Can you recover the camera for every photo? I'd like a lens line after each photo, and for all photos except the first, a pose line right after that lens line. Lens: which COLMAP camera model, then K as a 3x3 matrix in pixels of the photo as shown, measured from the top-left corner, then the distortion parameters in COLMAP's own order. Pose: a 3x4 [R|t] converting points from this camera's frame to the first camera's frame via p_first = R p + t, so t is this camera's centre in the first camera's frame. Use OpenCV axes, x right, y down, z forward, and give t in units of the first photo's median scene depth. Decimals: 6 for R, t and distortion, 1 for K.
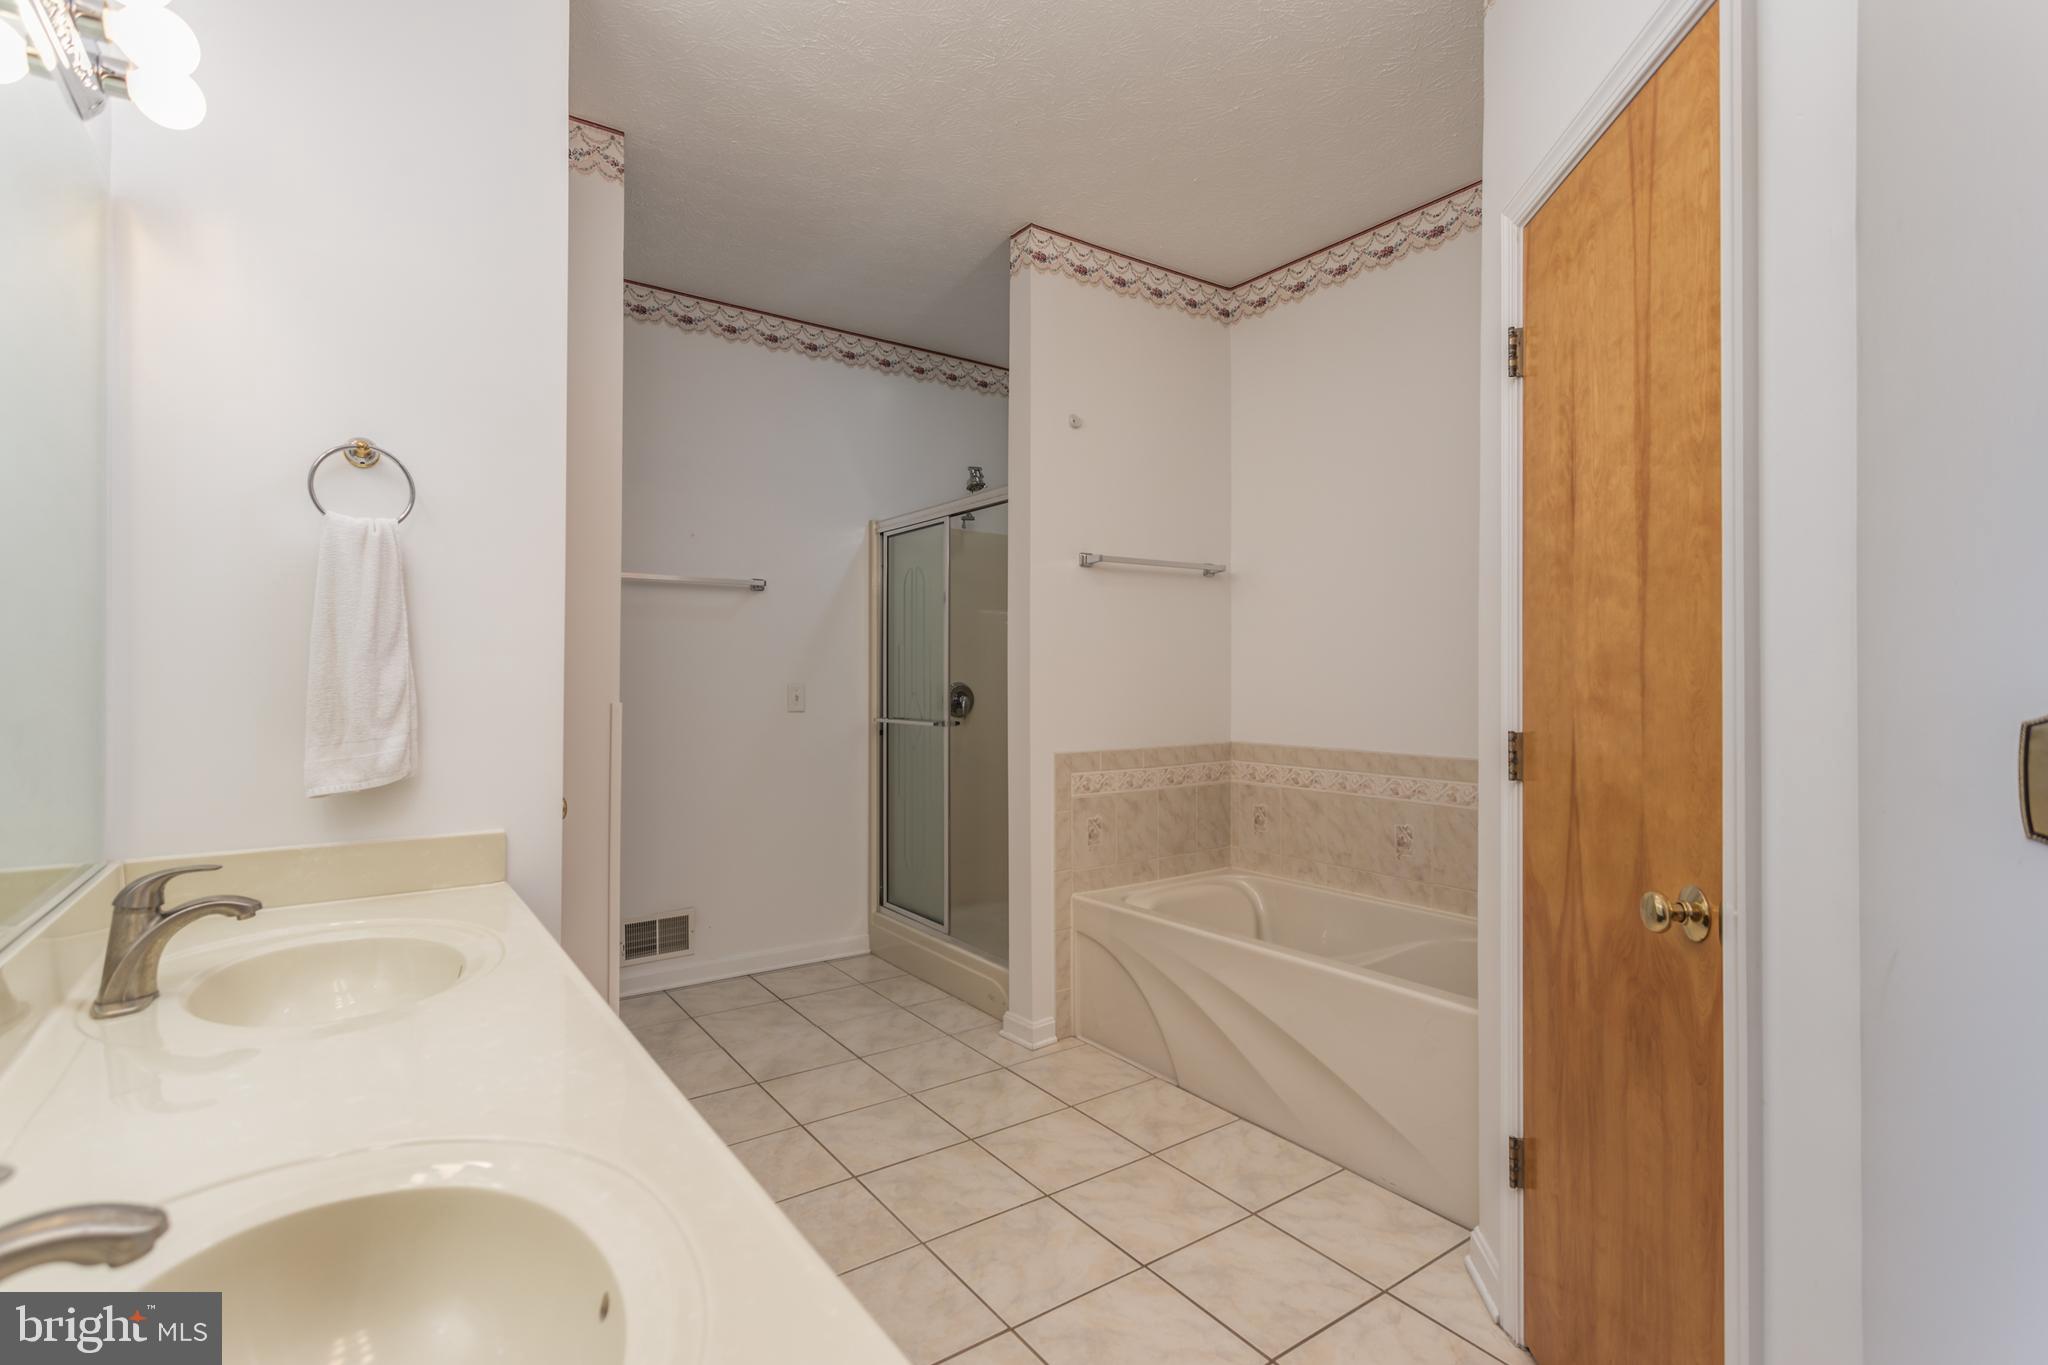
lens RADIAL K [[965.2, 0, 1029.1], [0, 965.2, 682.5], [0, 0, 1]] dist [0.007639, 0.000199]
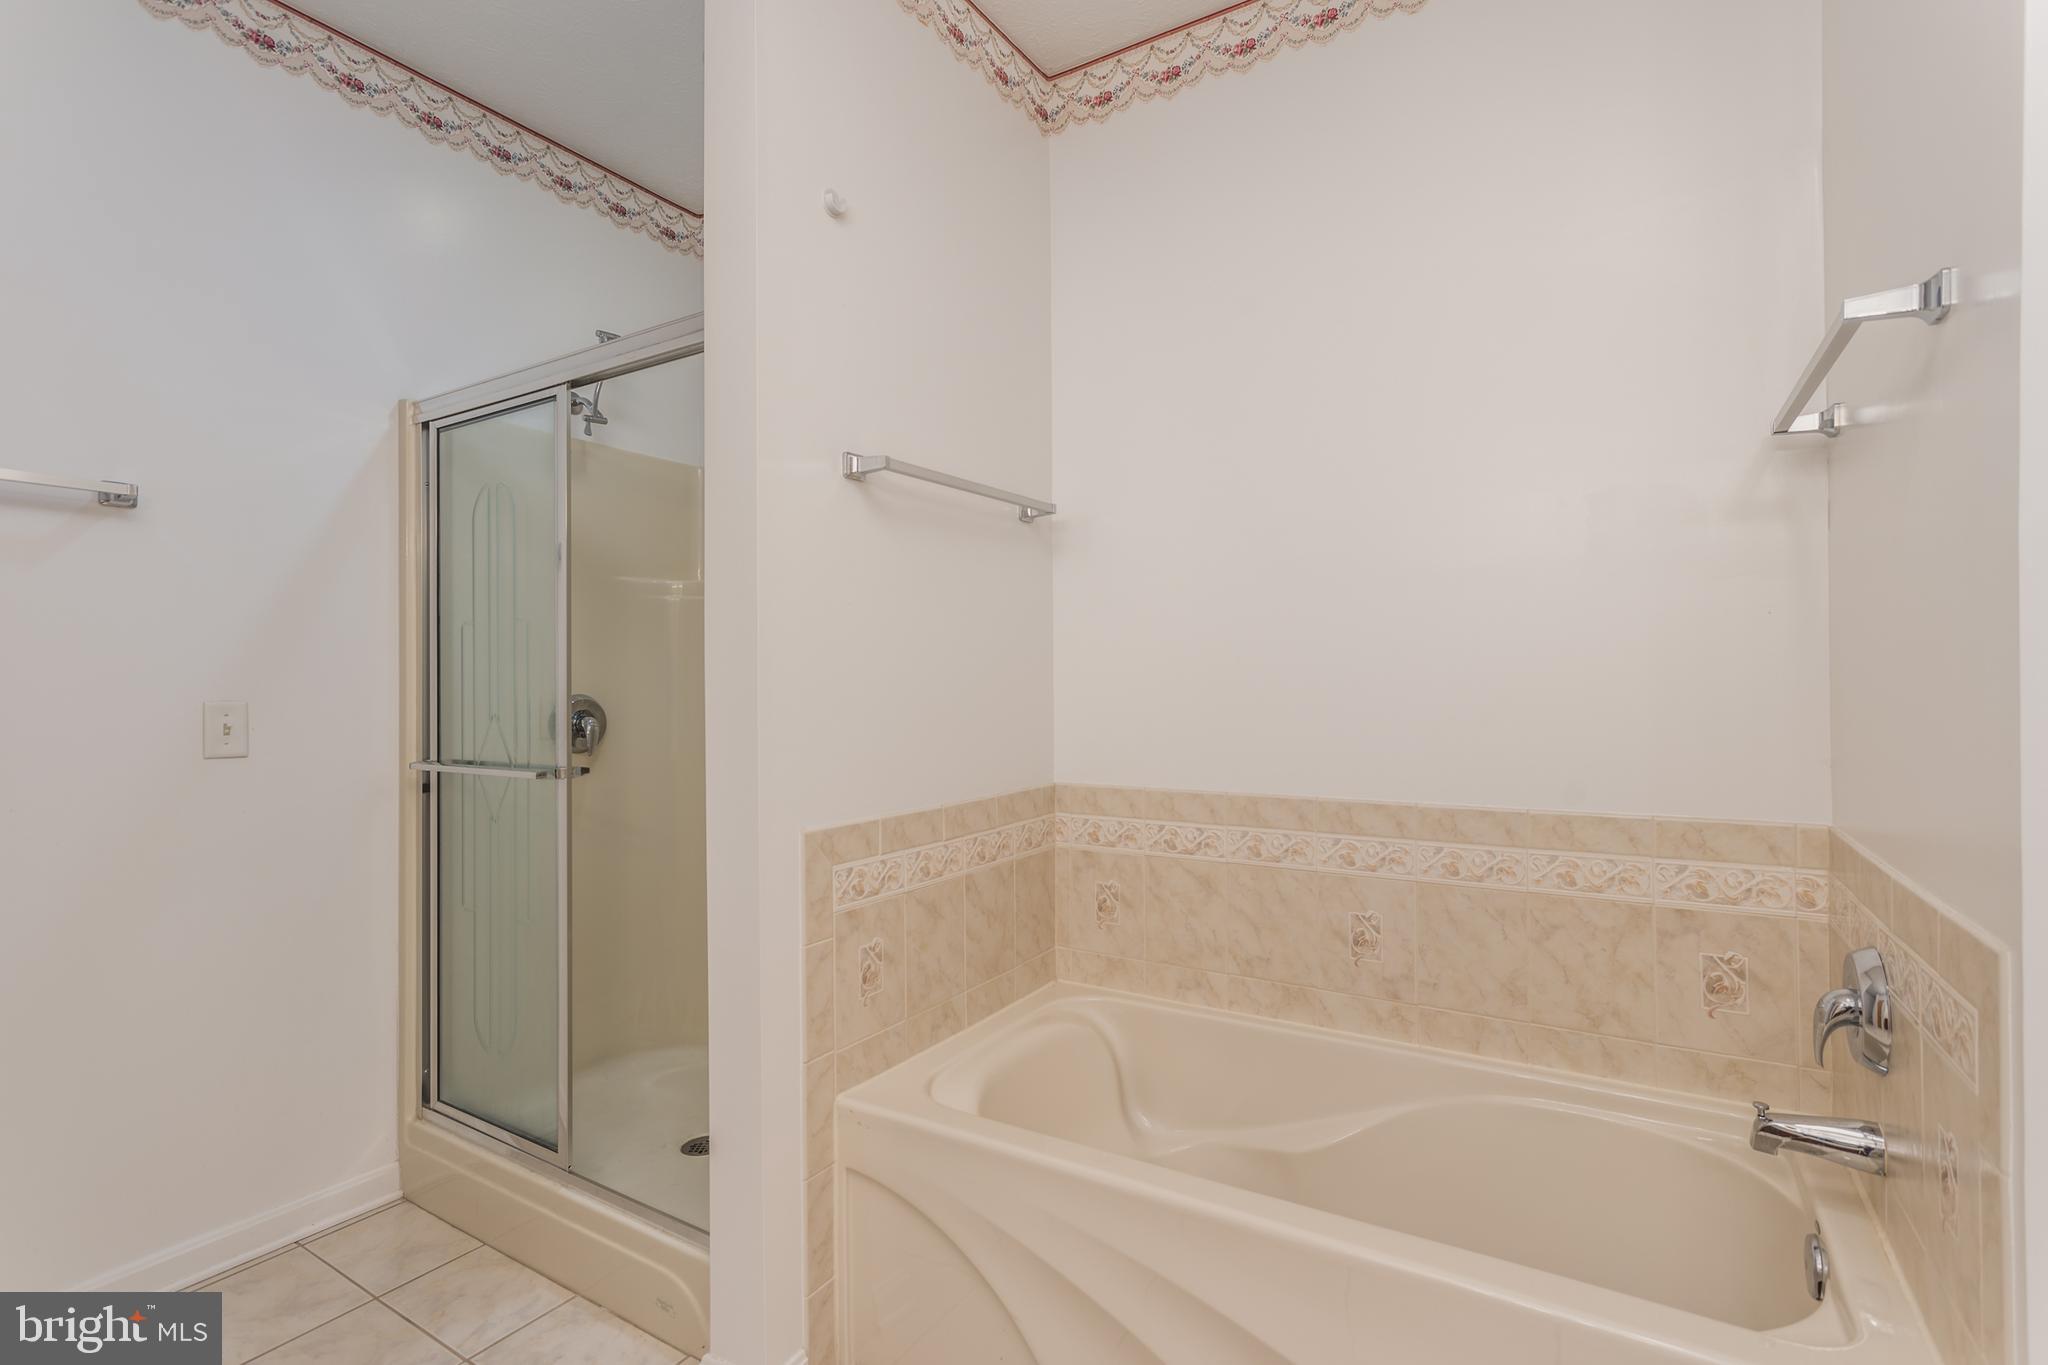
lens RADIAL K [[965.2, 0, 1020.8], [0, 965.2, 675.8], [0, 0, 1]] dist [0.007639, 0.000199]
pose [[0.927676, -0.004333, 0.373362, -0.052437], [0.008572, 0.999916, -0.009693, -0.004178], [-0.373288, 0.012192, 0.927635, 0.425477]]
